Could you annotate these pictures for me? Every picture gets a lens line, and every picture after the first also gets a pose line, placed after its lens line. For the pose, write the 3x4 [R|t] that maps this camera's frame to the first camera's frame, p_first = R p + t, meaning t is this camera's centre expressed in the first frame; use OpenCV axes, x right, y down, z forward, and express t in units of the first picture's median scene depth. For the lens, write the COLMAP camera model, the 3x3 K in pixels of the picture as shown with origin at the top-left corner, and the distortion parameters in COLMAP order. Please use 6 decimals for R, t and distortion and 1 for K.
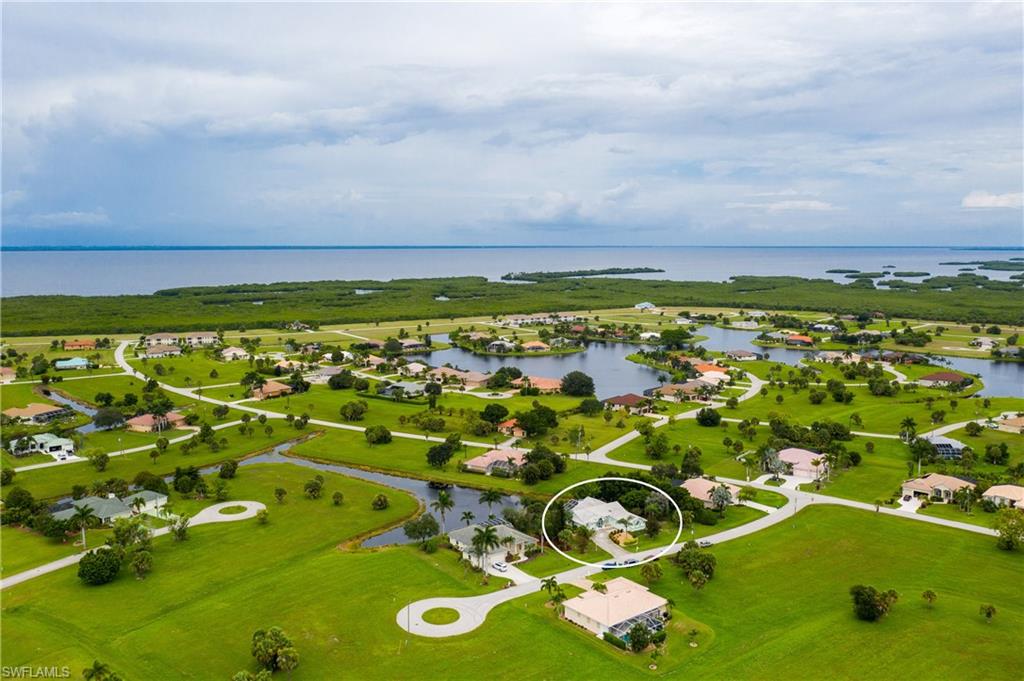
lens RADIAL K [[824.3, 0, 508.9], [0, 824.3, 340.6], [0, 0, 1]] dist [-0.004764, -0.000207]
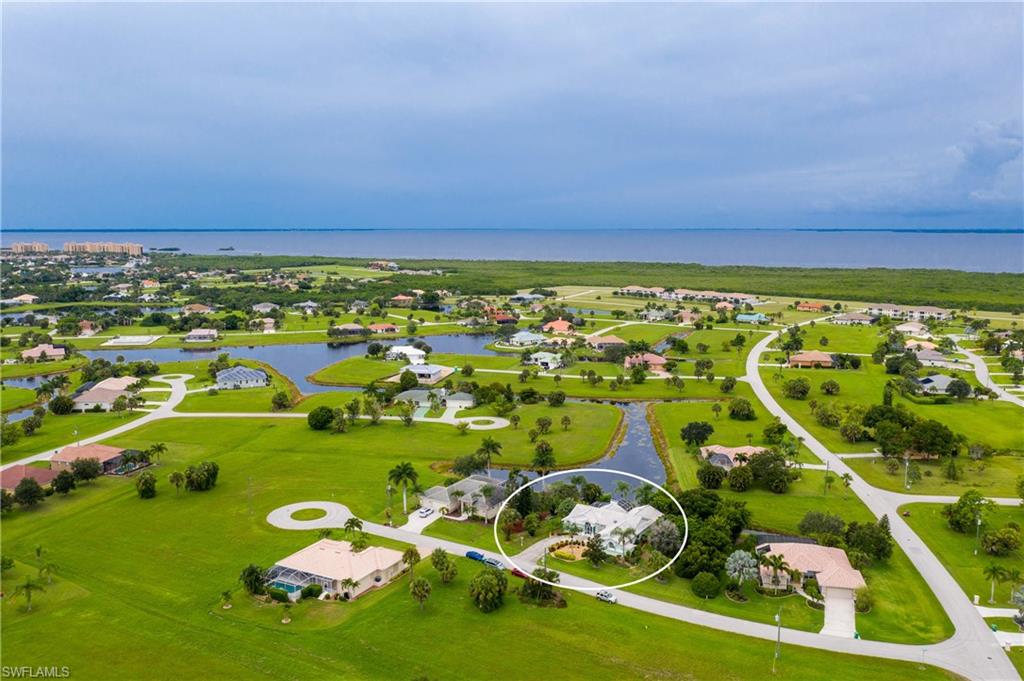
lens RADIAL K [[810.9, 0, 514.1], [0, 810.9, 339.2], [0, 0, 1]] dist [-0.005049, -0.000711]
pose [[0.409136, 0.125808, -0.903759, 0.268333], [-0.107297, 0.990211, 0.089268, -0.005775], [0.906143, 0.060448, 0.418630, 0.216194]]
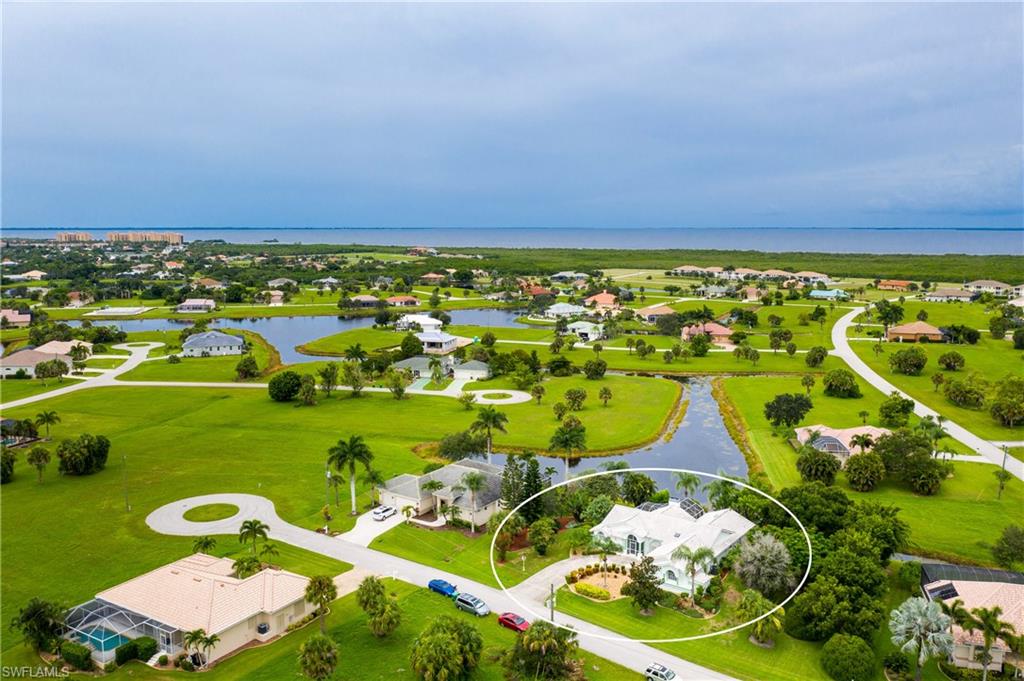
lens RADIAL K [[813.0, 0, 512.0], [0, 813.0, 340.5], [0, 0, 1]] dist [-0.002885, -0.003349]
pose [[0.351005, 0.131155, -0.927143, 0.181802], [-0.109040, 0.989131, 0.098642, 0.023146], [0.930003, 0.066472, 0.361491, 0.269927]]
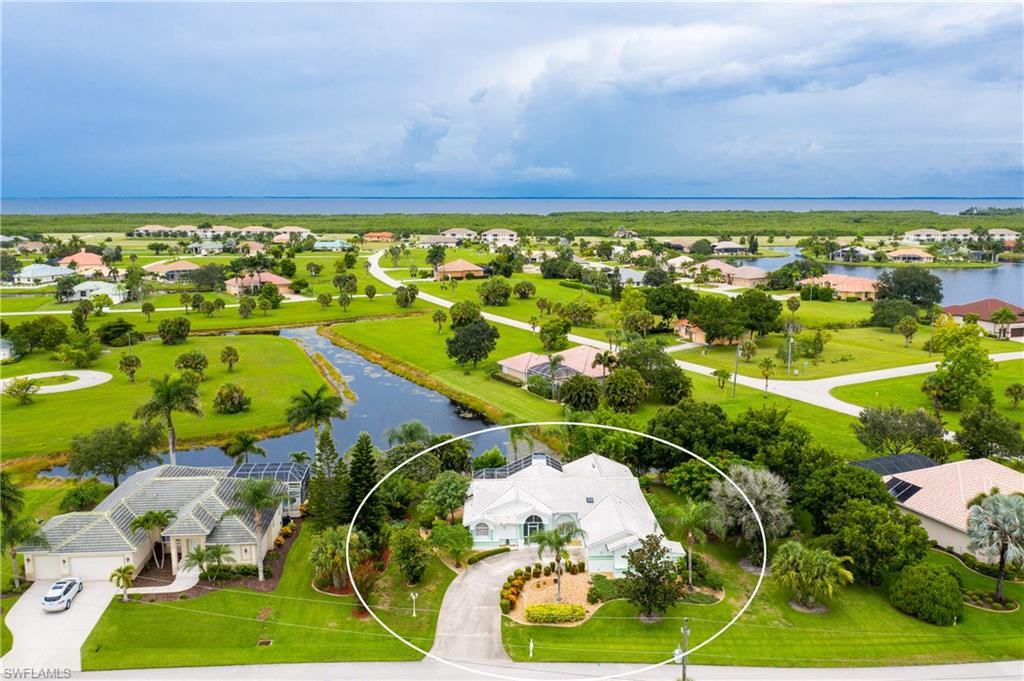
lens RADIAL K [[824.3, 0, 508.9], [0, 824.3, 340.6], [0, 0, 1]] dist [-0.004764, -0.000207]
pose [[0.858481, 0.090753, -0.504751, 0.093075], [-0.061319, 0.995322, 0.074665, 0.043933], [0.509166, -0.033148, 0.860030, 0.255900]]
